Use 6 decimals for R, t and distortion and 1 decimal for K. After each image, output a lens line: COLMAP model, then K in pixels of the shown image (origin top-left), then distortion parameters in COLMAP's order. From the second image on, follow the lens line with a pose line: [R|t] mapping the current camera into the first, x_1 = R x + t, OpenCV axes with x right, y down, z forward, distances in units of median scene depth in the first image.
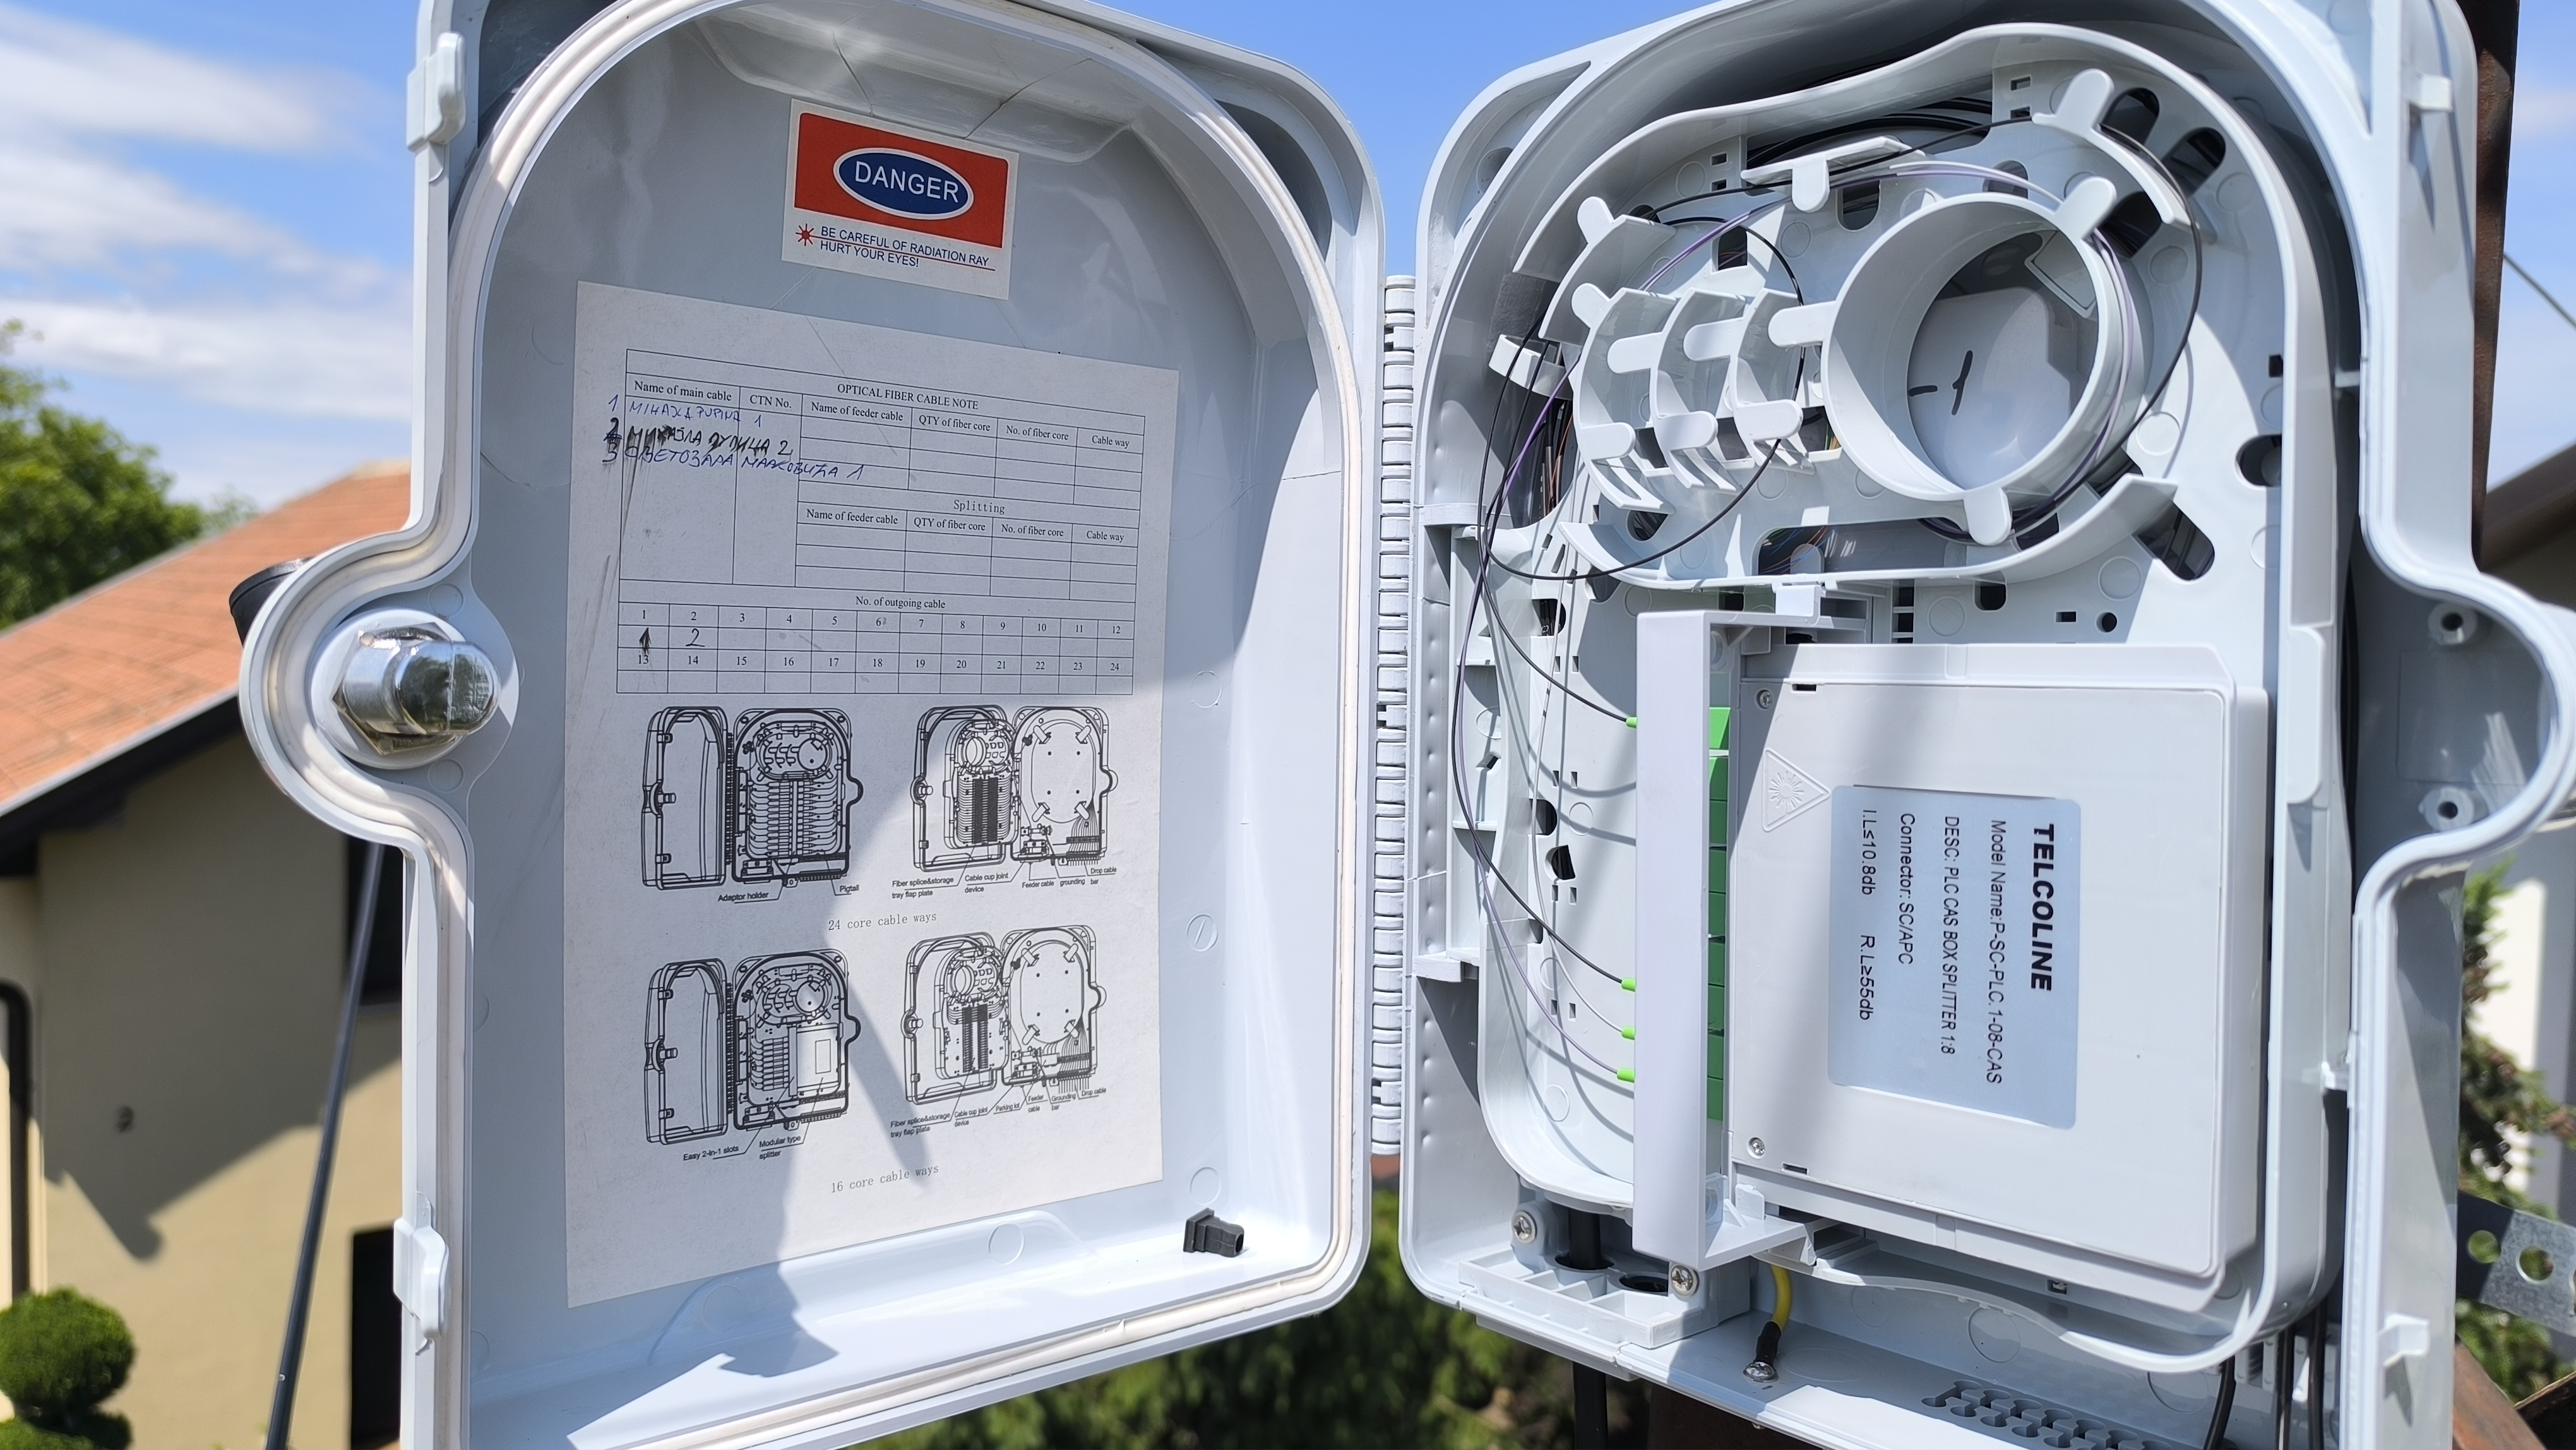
lens RADIAL K [[1810.6, 0, 1288.0], [0, 1810.6, 725.0], [0, 0, 1]] dist [-0.004744, -0.001546]
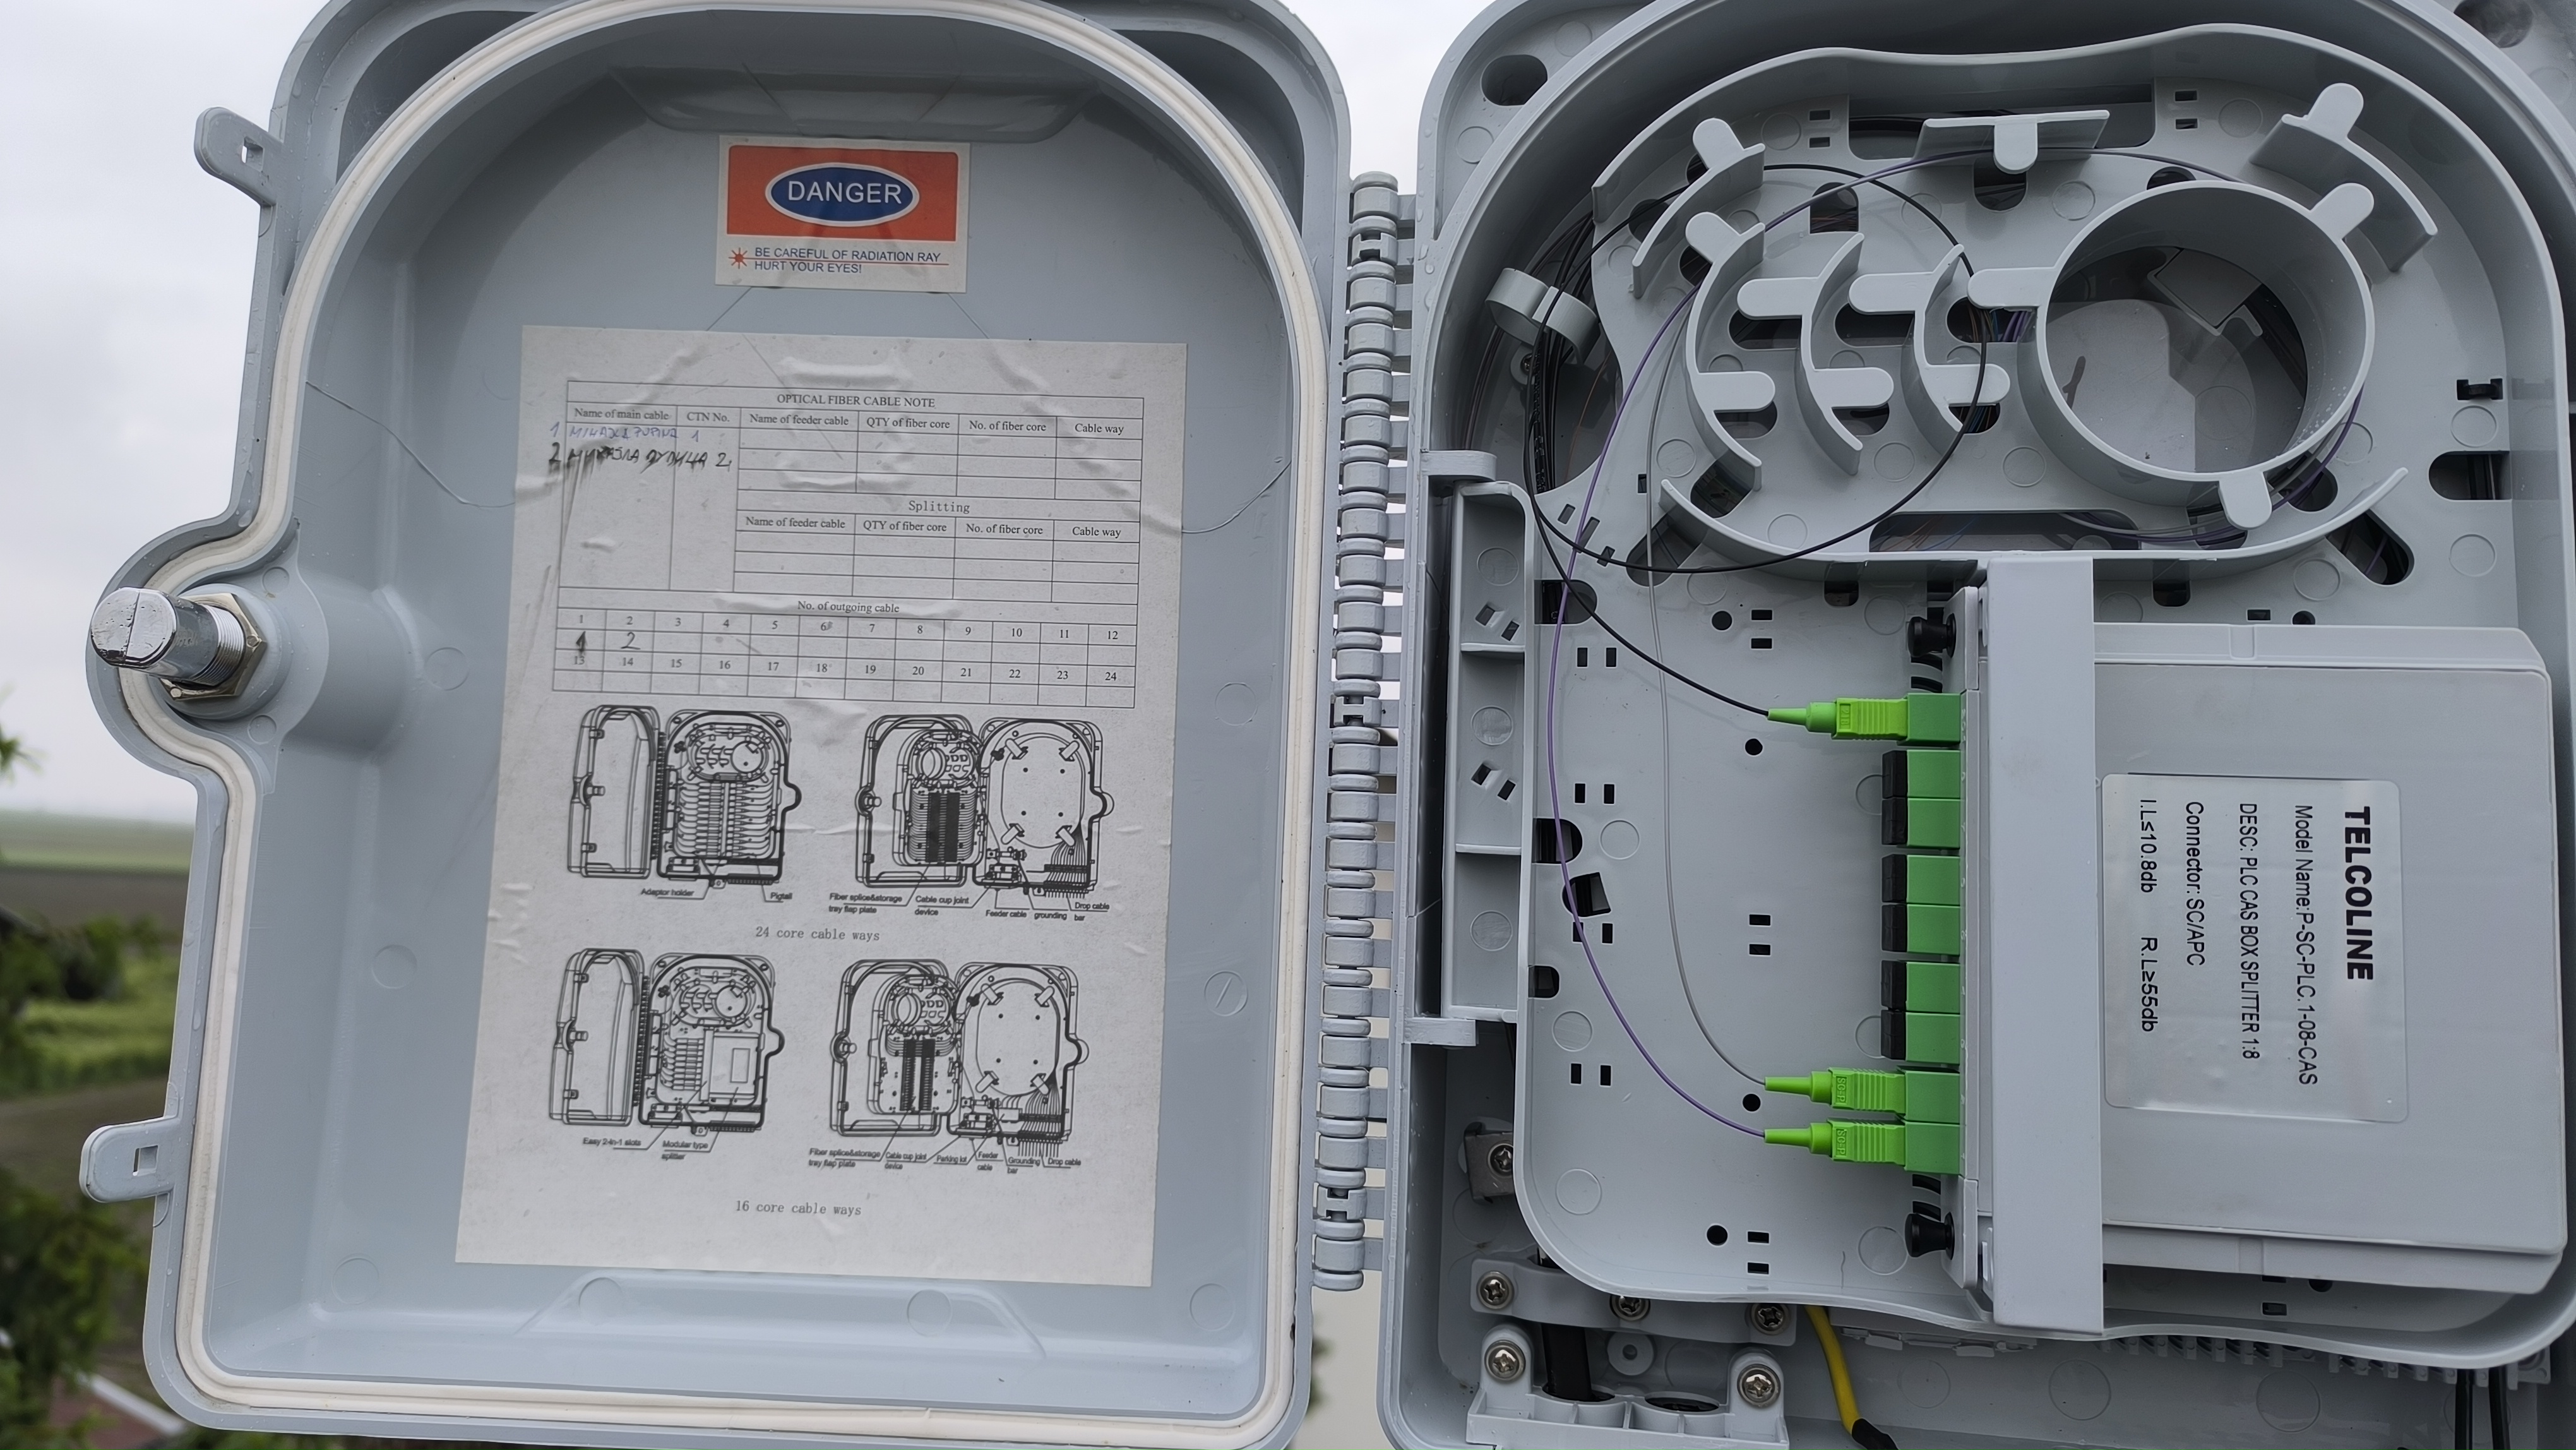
lens RADIAL K [[1810.6, 0, 1288.0], [0, 1810.6, 725.0], [0, 0, 1]] dist [-0.004744, -0.001546]
pose [[0.746070, -0.061210, -0.663048, 0.617215], [-0.040878, 0.989677, -0.137361, 0.122010], [0.664611, 0.129585, 0.735867, 0.450238]]
